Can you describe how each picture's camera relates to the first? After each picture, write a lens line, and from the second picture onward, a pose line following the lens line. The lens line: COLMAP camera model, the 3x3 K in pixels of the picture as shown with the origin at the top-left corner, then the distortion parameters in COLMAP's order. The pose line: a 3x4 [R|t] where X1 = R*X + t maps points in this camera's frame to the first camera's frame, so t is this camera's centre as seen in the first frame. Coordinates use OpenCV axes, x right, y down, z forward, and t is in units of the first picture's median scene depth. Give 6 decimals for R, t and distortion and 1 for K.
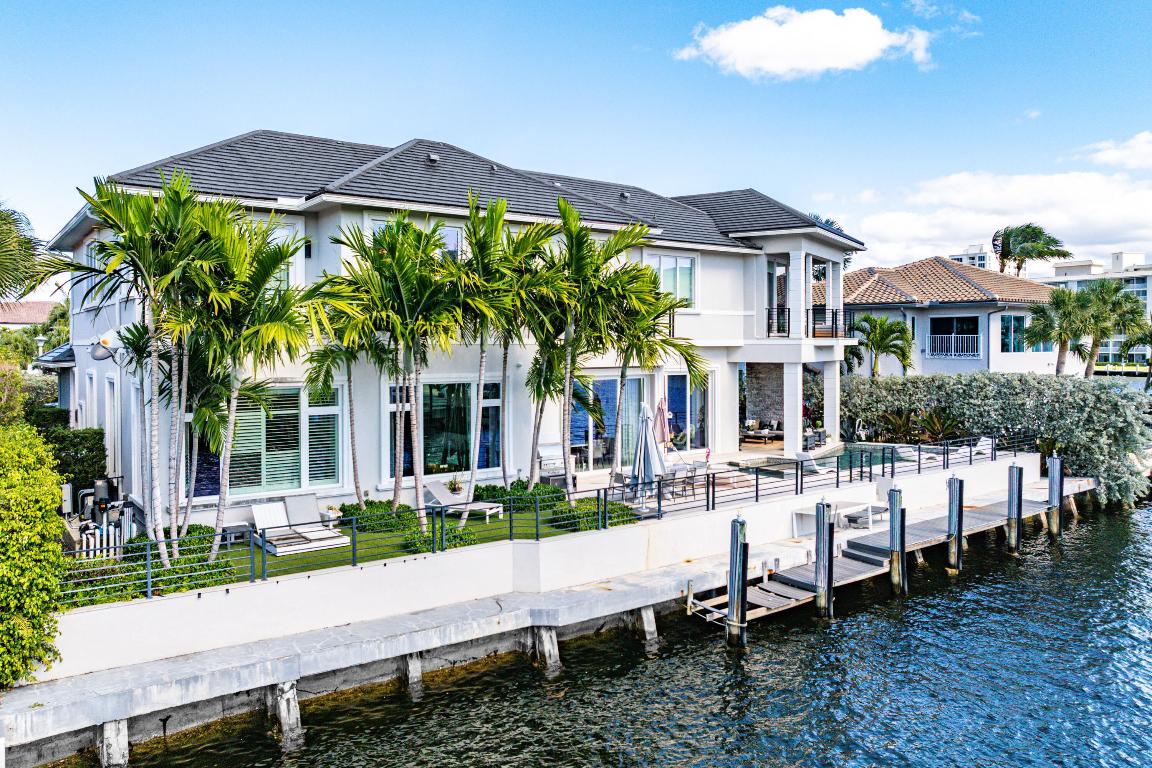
lens RADIAL K [[868.3, 0, 624.3], [0, 868.3, 279.7], [0, 0, 1]] dist [-0.016102, -0.001639]
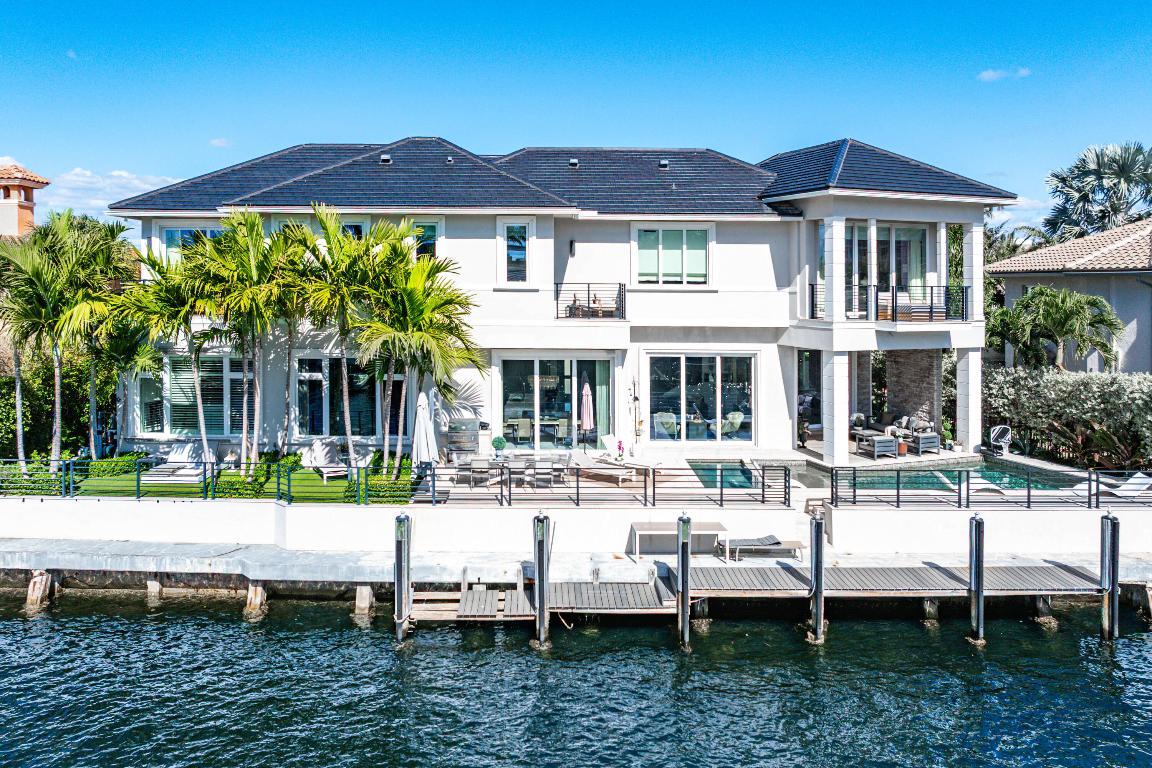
lens RADIAL K [[868.3, 0, 624.3], [0, 868.3, 279.7], [0, 0, 1]] dist [-0.016102, -0.001639]
pose [[0.786896, 0.011354, -0.616981, 0.765566], [0.033006, 0.997625, 0.060455, -0.041388], [0.616202, -0.067936, 0.784652, 0.314650]]
